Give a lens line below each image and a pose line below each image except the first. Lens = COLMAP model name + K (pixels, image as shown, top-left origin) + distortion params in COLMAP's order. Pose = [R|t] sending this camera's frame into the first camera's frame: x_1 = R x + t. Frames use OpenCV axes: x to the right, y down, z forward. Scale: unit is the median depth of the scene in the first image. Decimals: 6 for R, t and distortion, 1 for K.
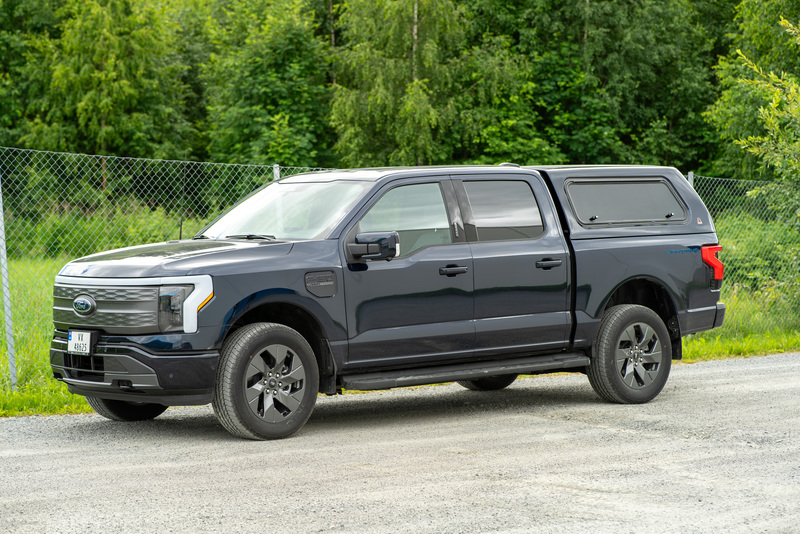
lens RADIAL K [[1935.3, 0, 400.0], [0, 1935.3, 267.0], [0, 0, 1]] dist [0.048088, -0.827663]
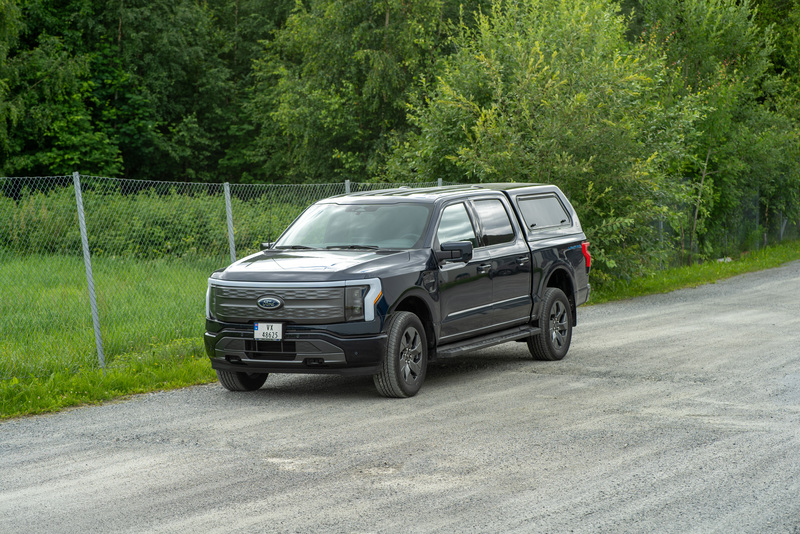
lens RADIAL K [[1935.3, 0, 400.0], [0, 1935.3, 267.0], [0, 0, 1]] dist [0.048088, -0.827663]
pose [[0.919943, -0.027105, 0.391114, -0.203624], [0.019781, 0.999546, 0.022744, -0.011243], [-0.391552, -0.013187, 0.920061, -0.083501]]
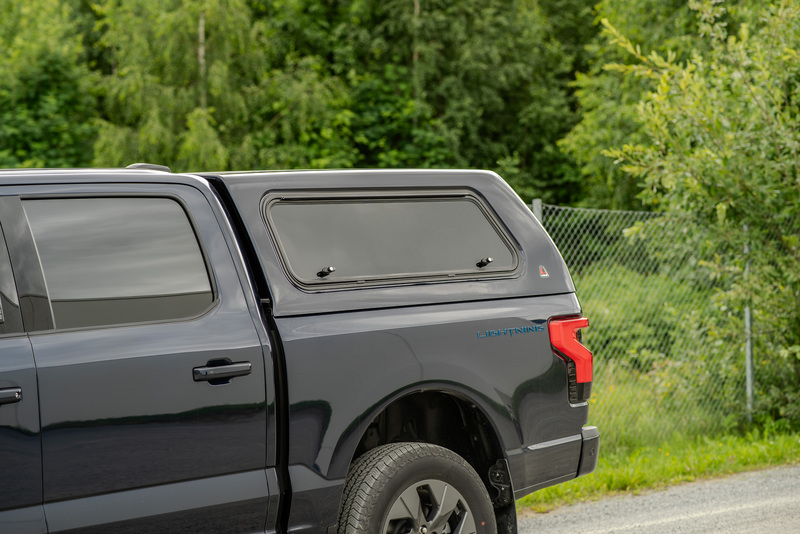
lens RADIAL K [[1935.3, 0, 400.0], [0, 1935.3, 267.0], [0, 0, 1]] dist [0.048088, -0.827663]
pose [[0.997266, -0.032049, 0.066576, 0.033959], [0.034347, 0.998843, -0.033664, -0.003670], [-0.065421, 0.035859, 0.997213, 0.201255]]
